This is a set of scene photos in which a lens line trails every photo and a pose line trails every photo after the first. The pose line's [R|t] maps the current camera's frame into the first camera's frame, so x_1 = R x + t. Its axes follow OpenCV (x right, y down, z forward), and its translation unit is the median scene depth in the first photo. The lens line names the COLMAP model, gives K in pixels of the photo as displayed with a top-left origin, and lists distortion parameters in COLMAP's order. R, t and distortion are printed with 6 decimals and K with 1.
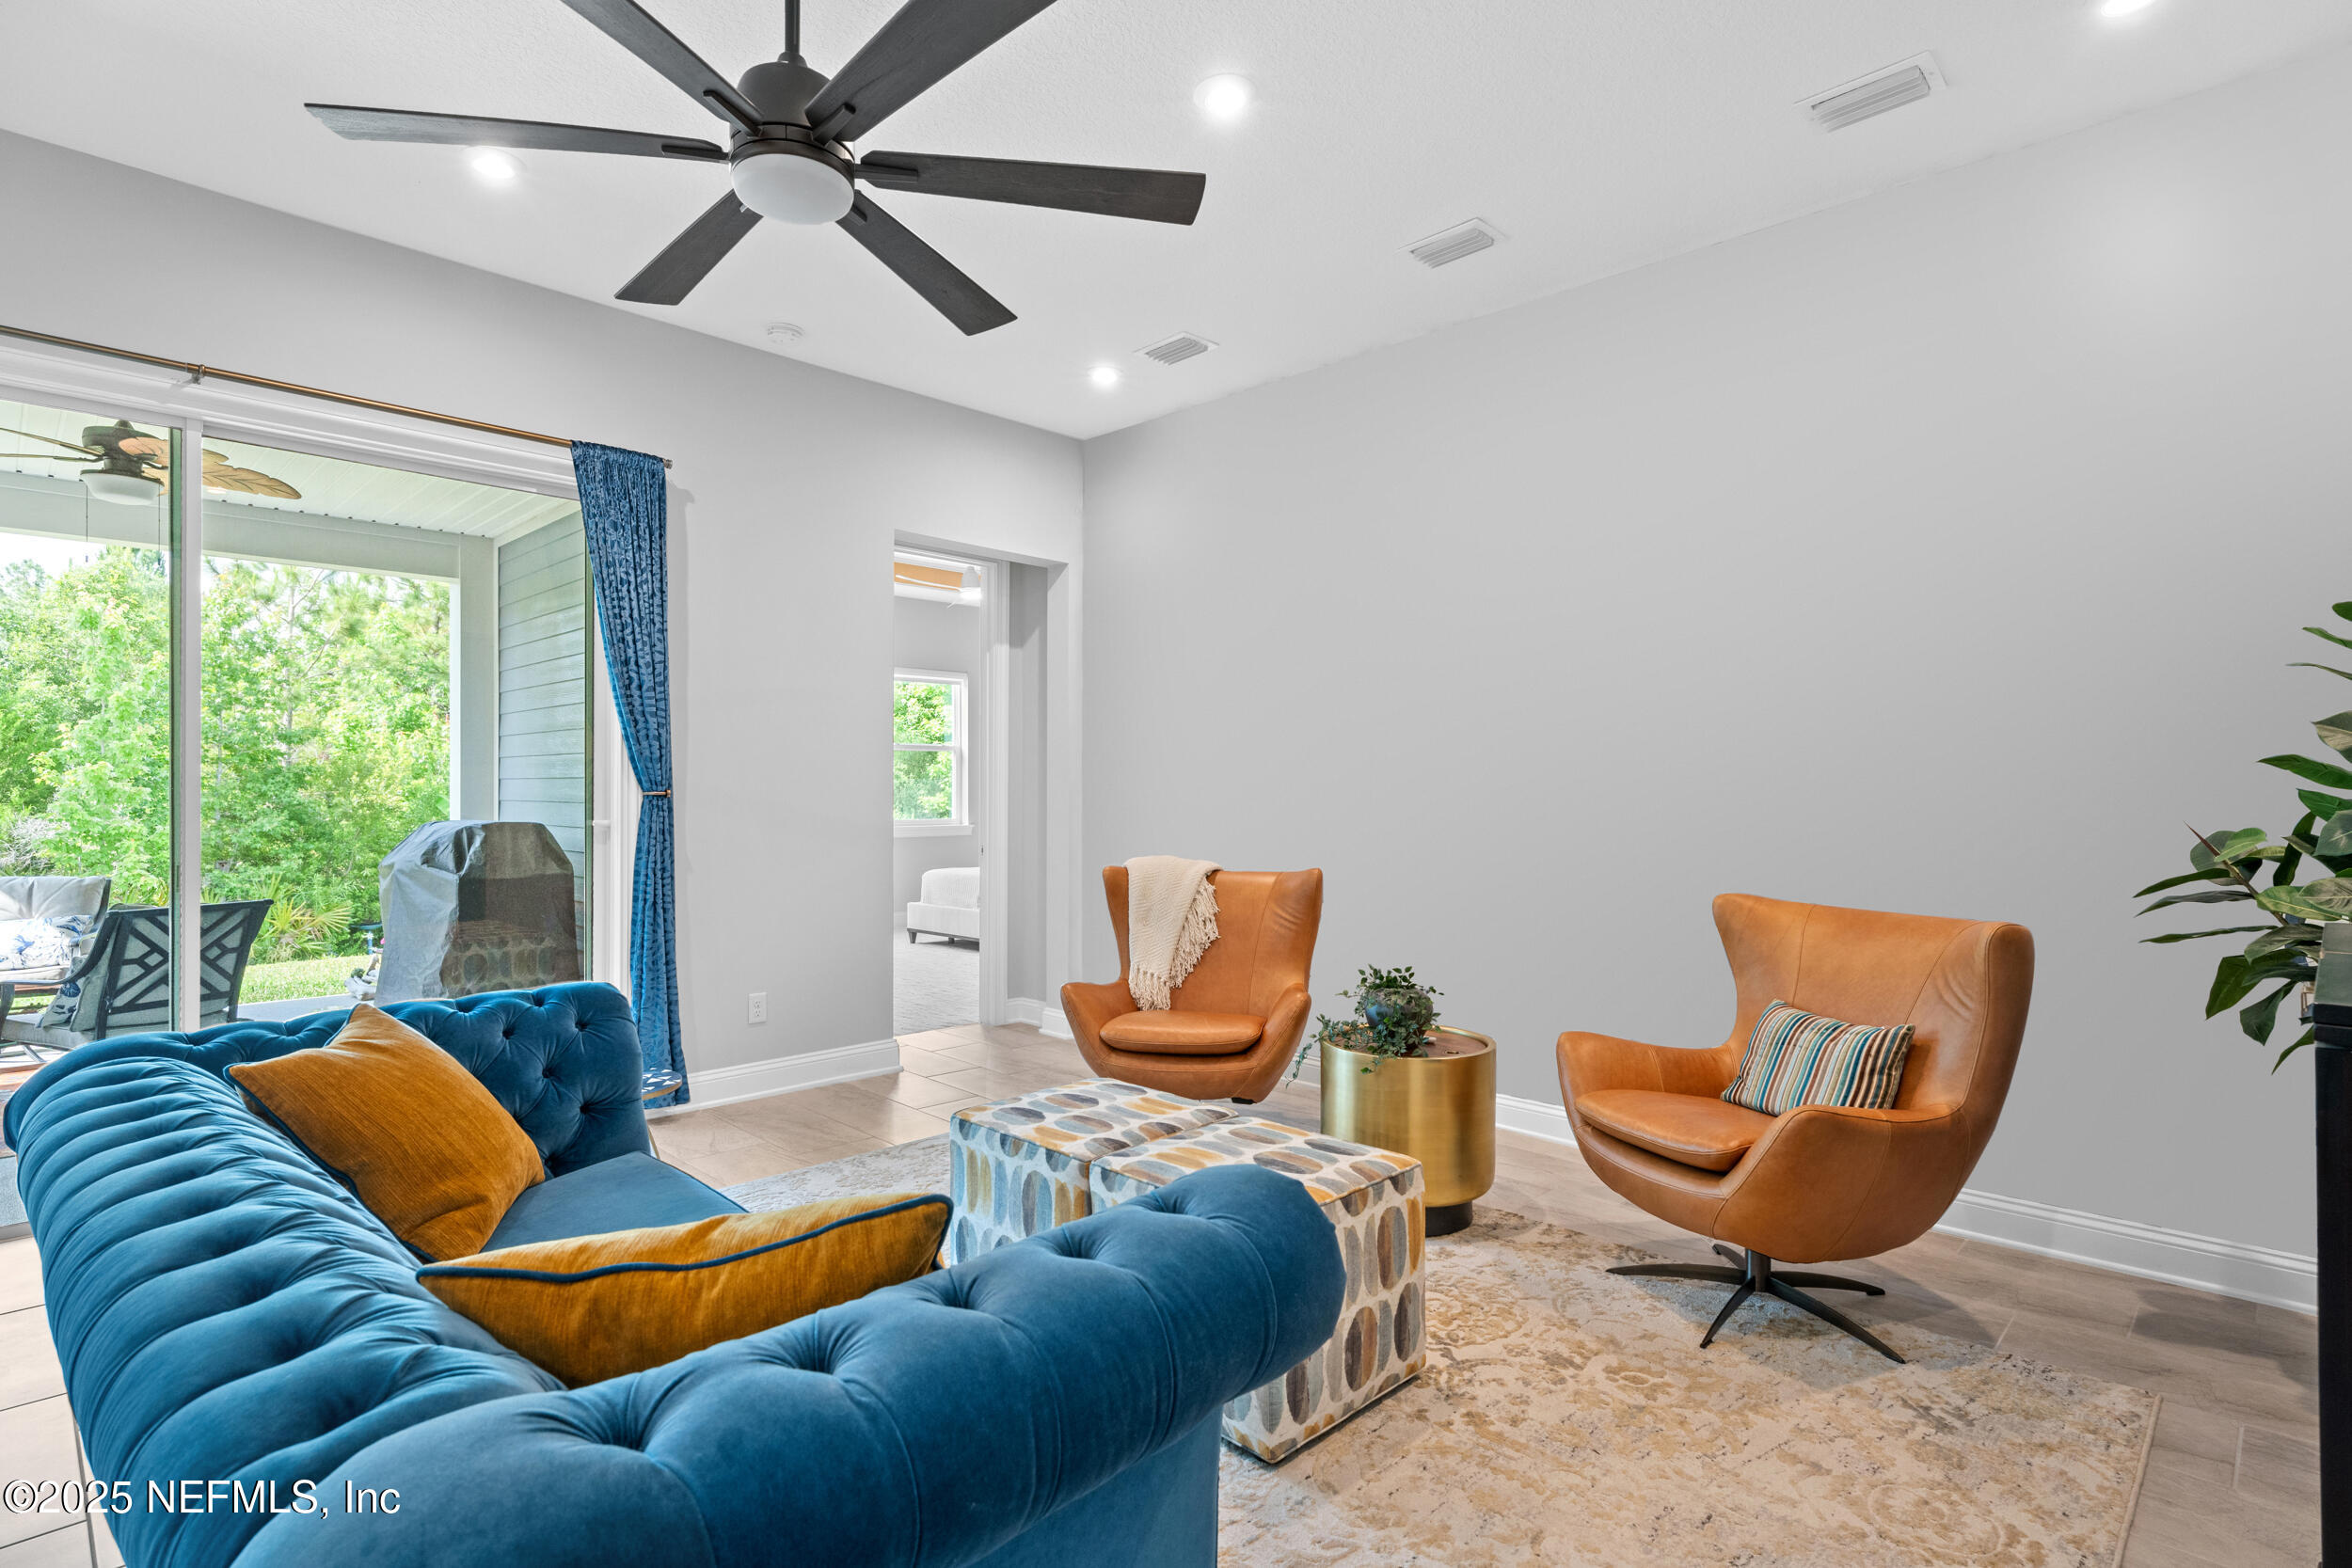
lens RADIAL K [[1169.3, 0, 1184.1], [0, 1169.3, 788.1], [0, 0, 1]] dist [0.000964, 0.000136]
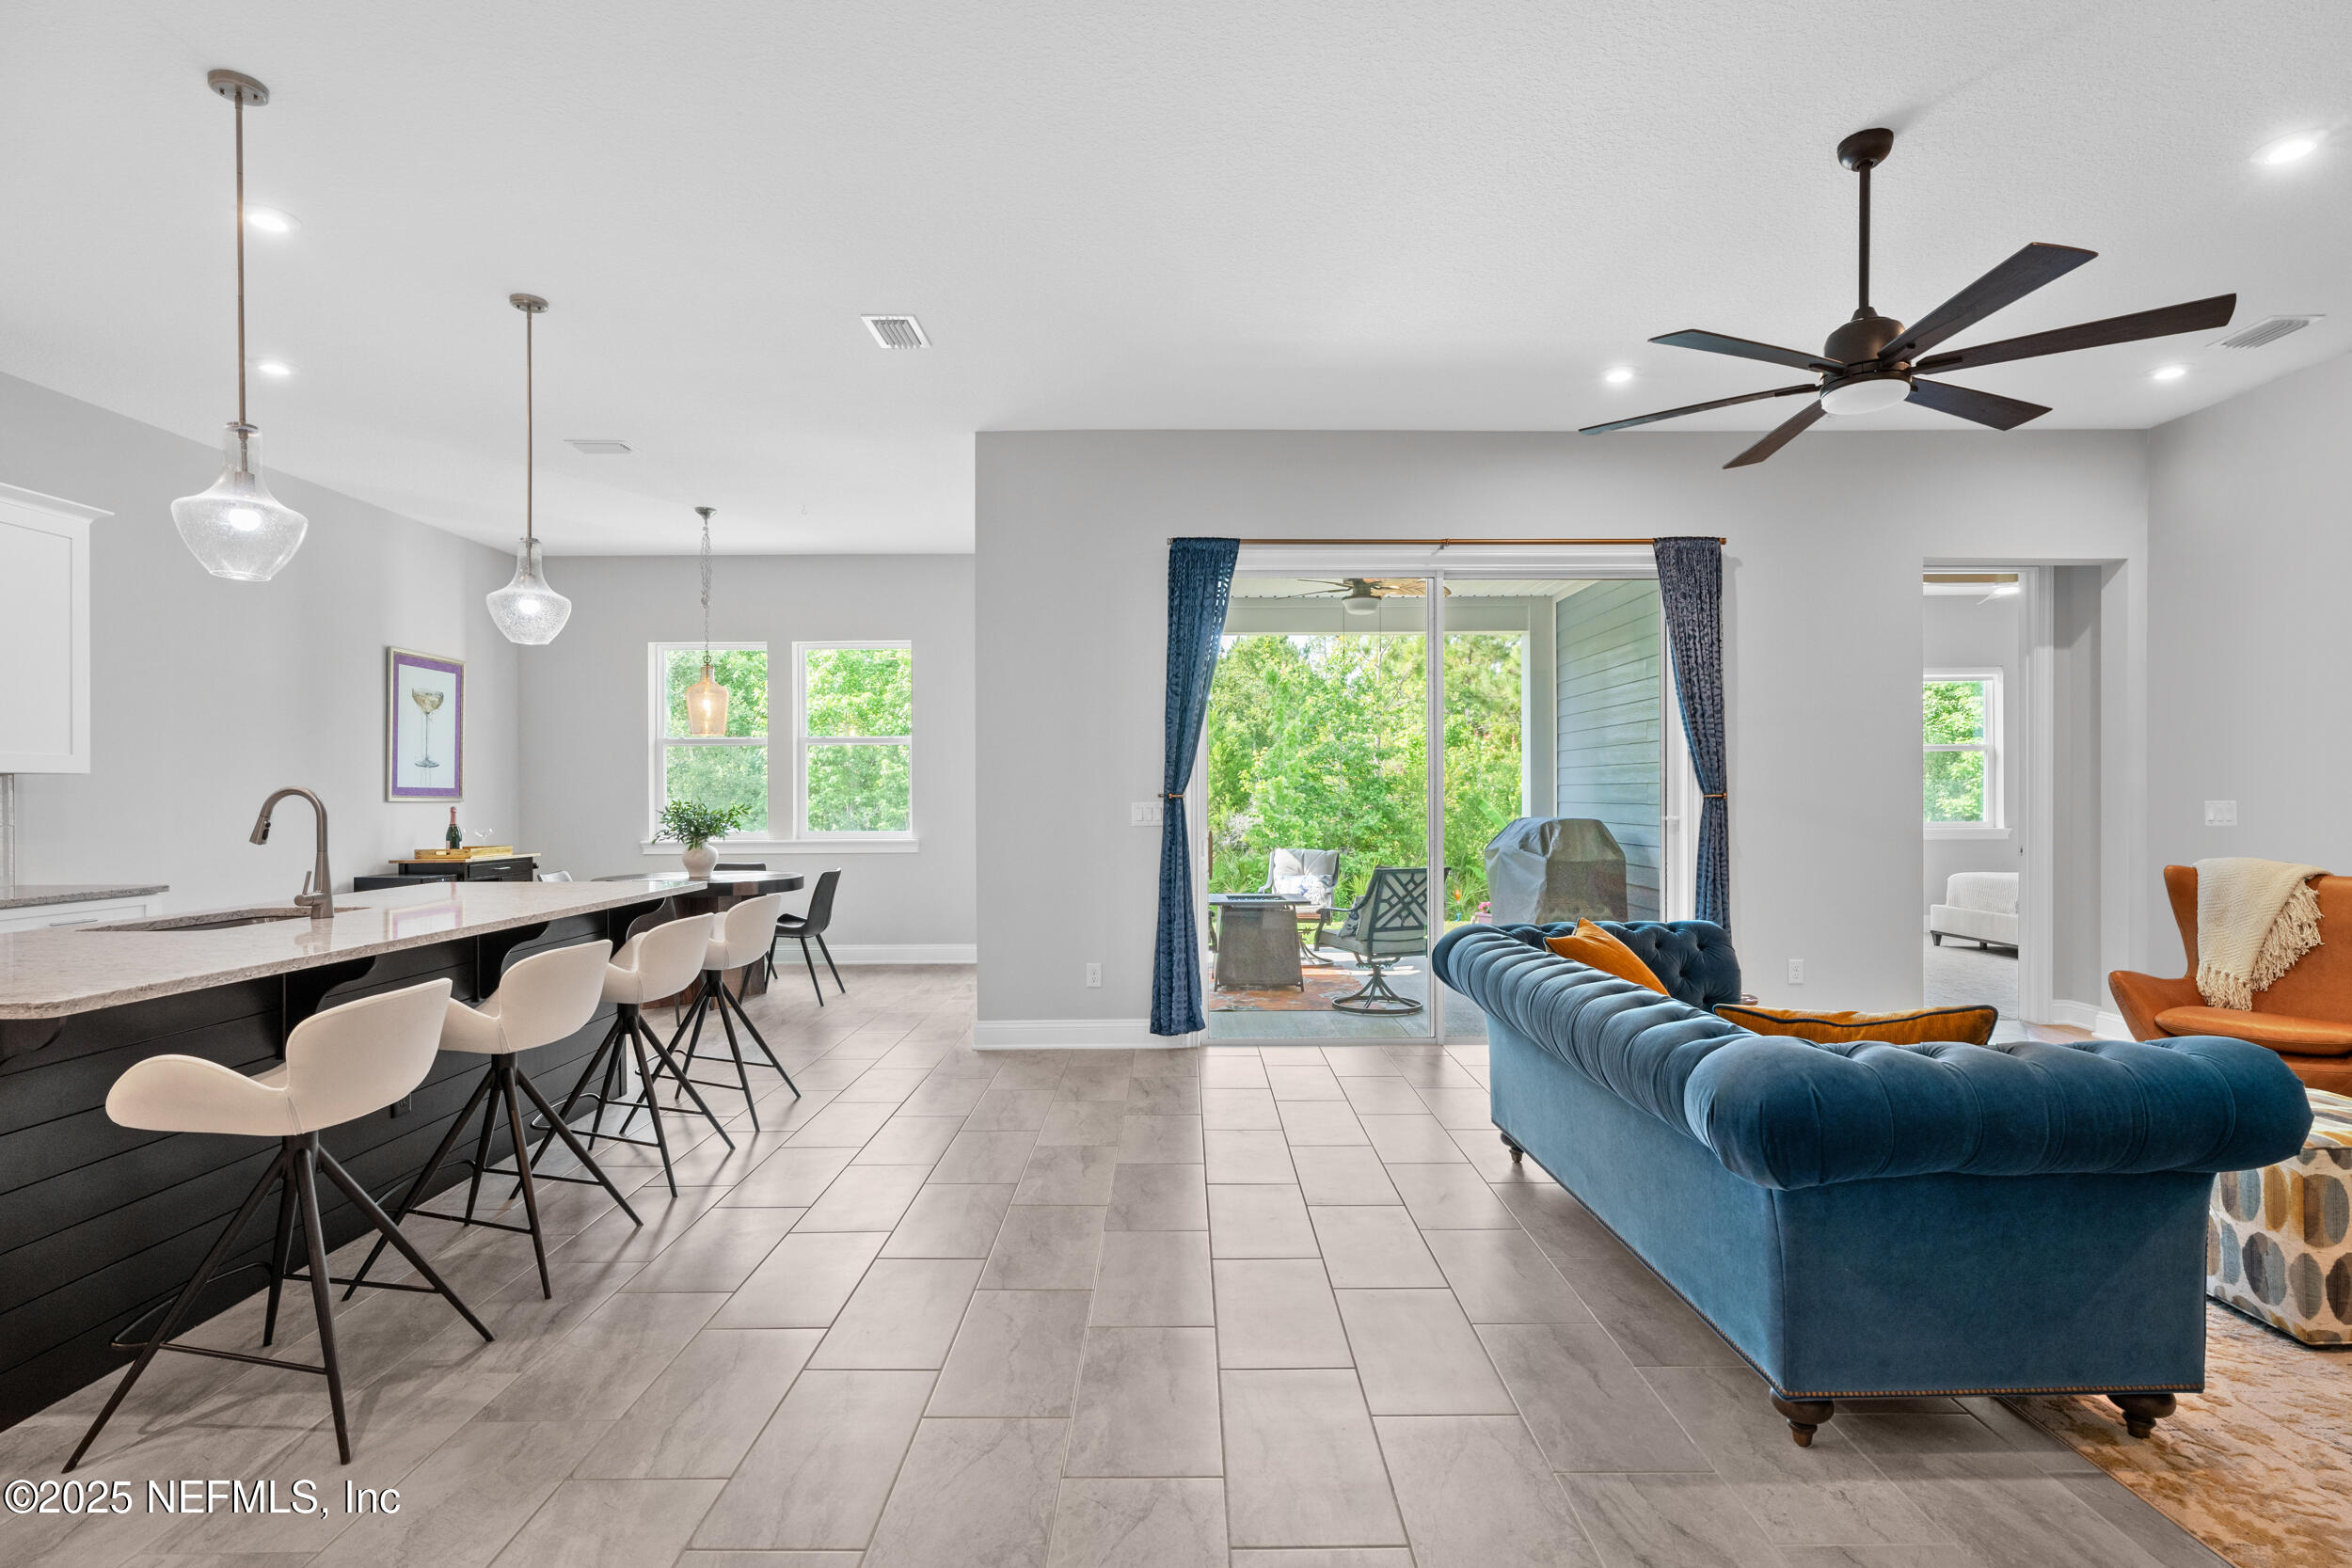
lens RADIAL K [[1169.3, 0, 1172.5], [0, 1169.3, 800.1], [0, 0, 1]] dist [0.000964, 0.000136]
pose [[0.696738, -0.001229, -0.717325, 0.062018], [0.006766, 0.999965, 0.004859, -0.001287], [0.717294, -0.008239, 0.696722, -0.343039]]
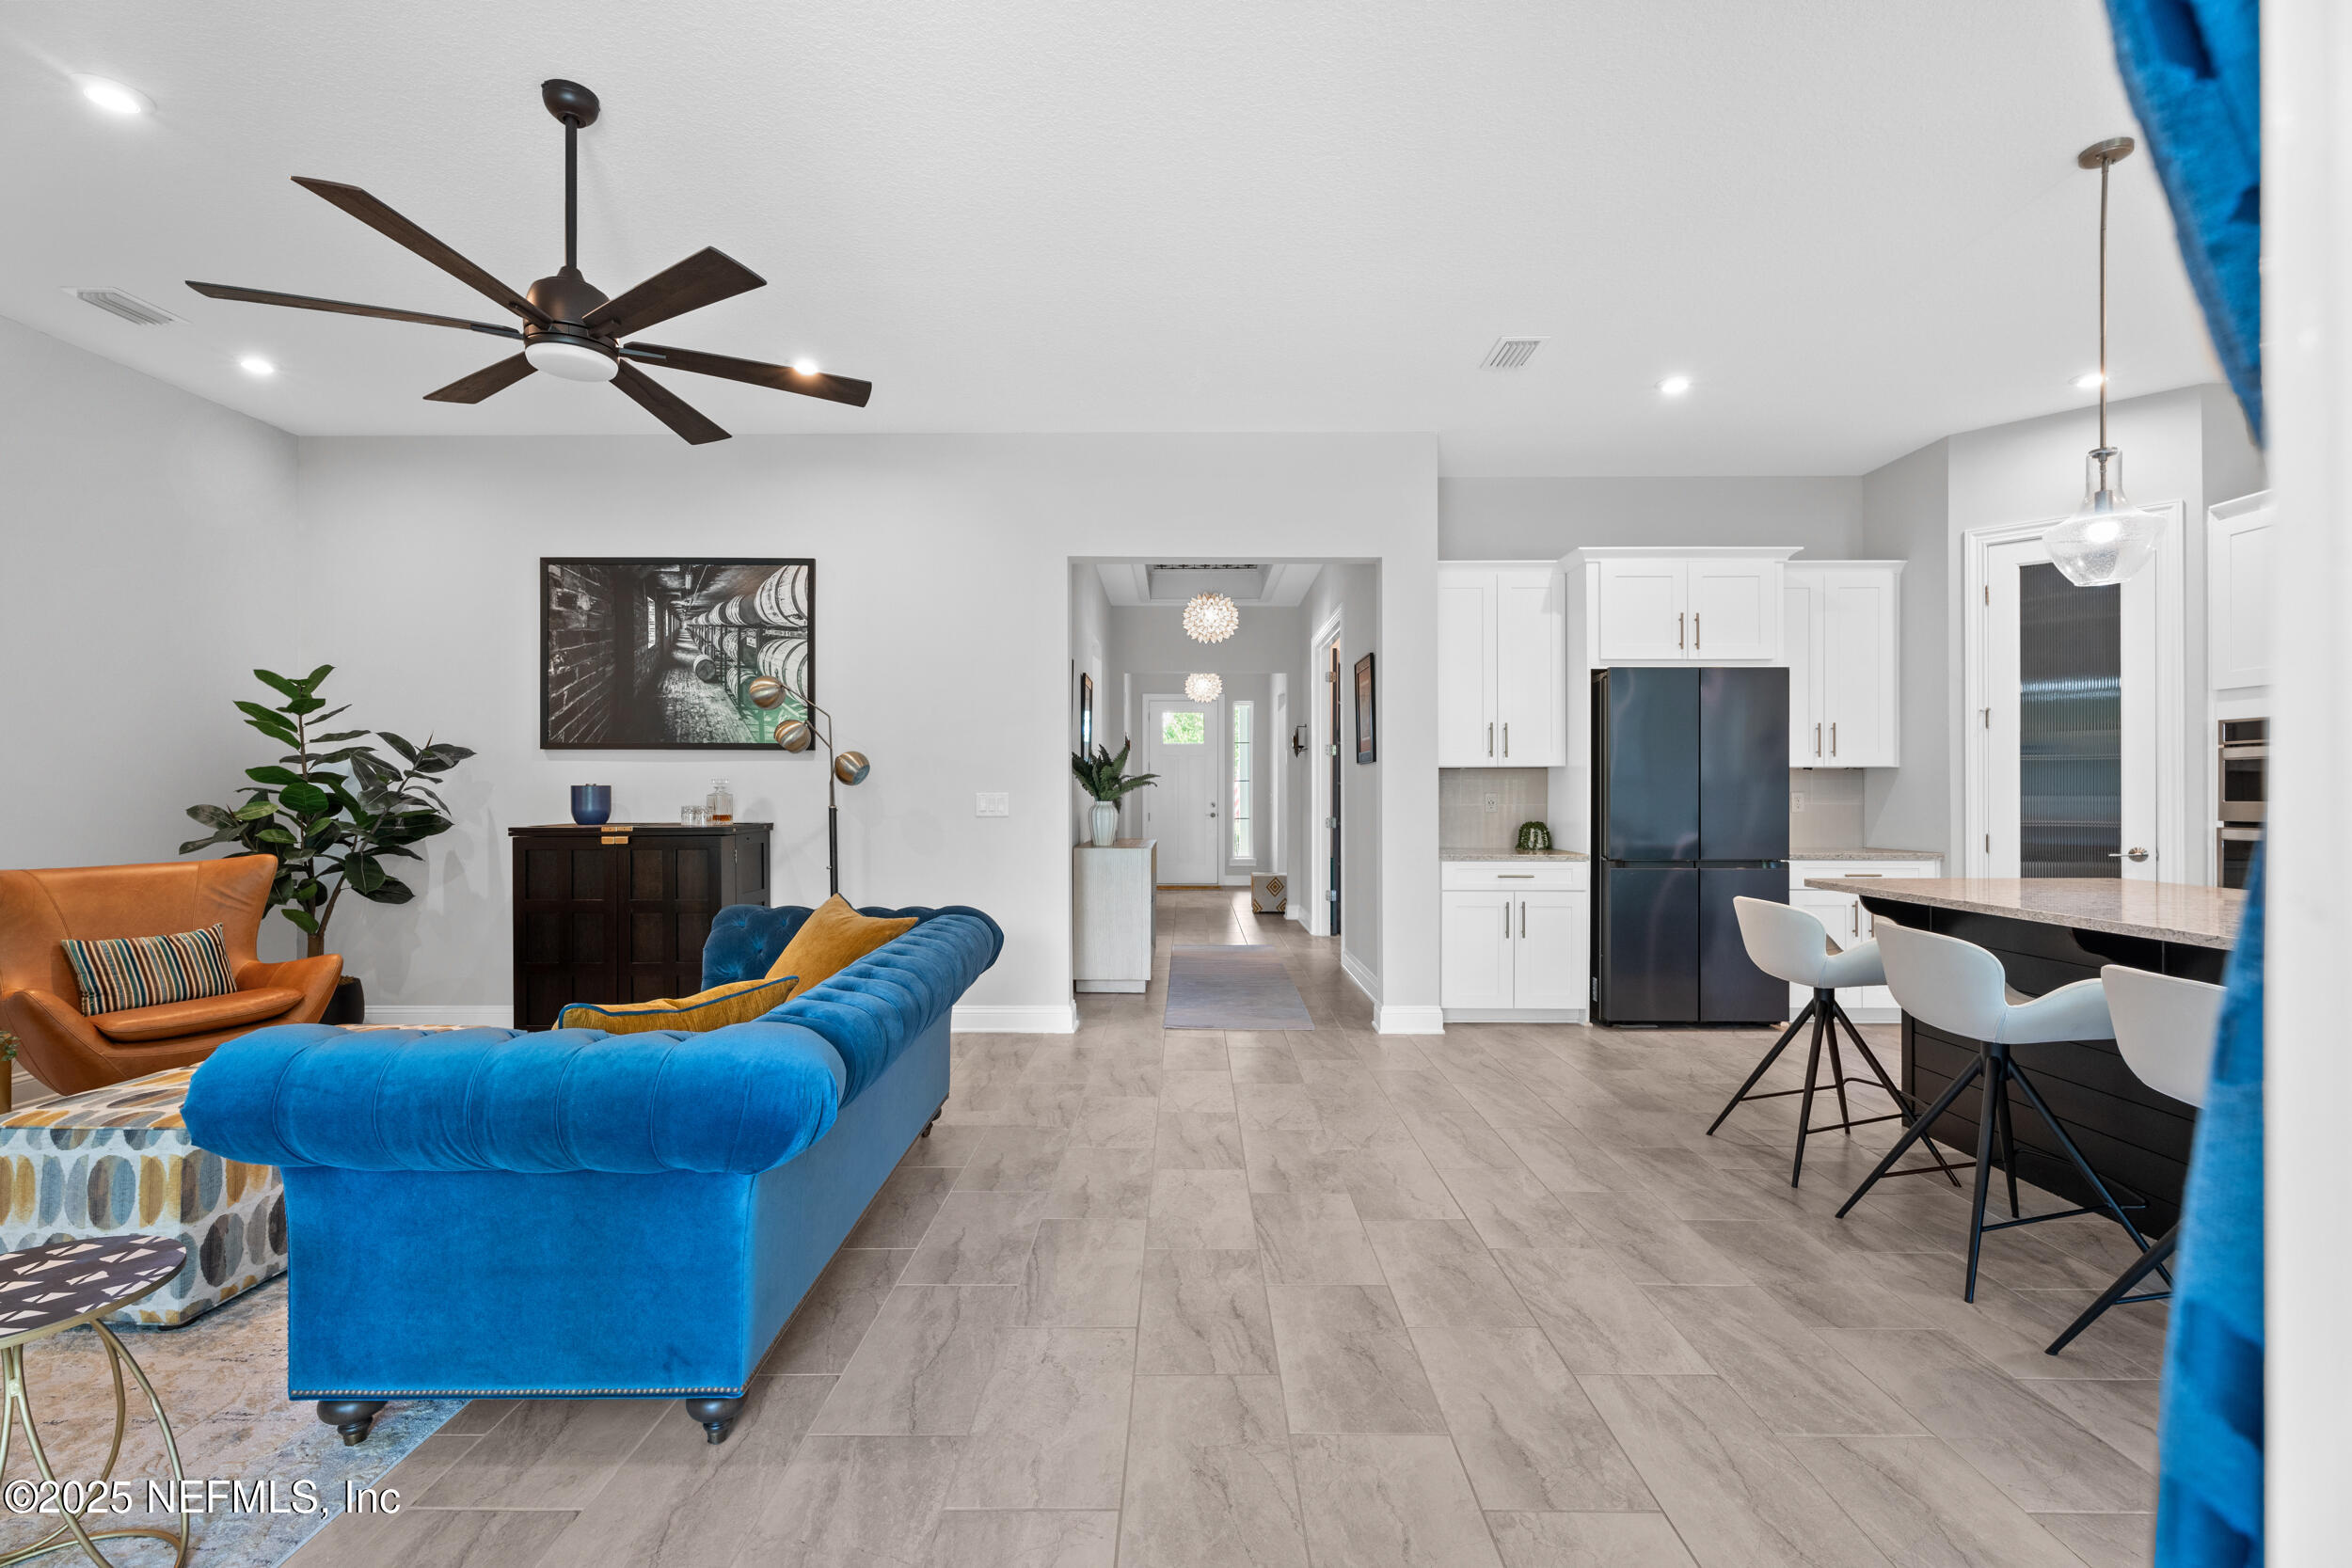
lens RADIAL K [[1043.1, 0, 1184.1], [0, 1043.1, 790.0], [0, 0, 1]] dist [-0.002045, 0.000267]
pose [[-0.701992, 0.000296, 0.712185, -0.860132], [-0.001538, 0.999997, -0.001932, 0.007965], [-0.712183, -0.002452, -0.701989, 0.655012]]
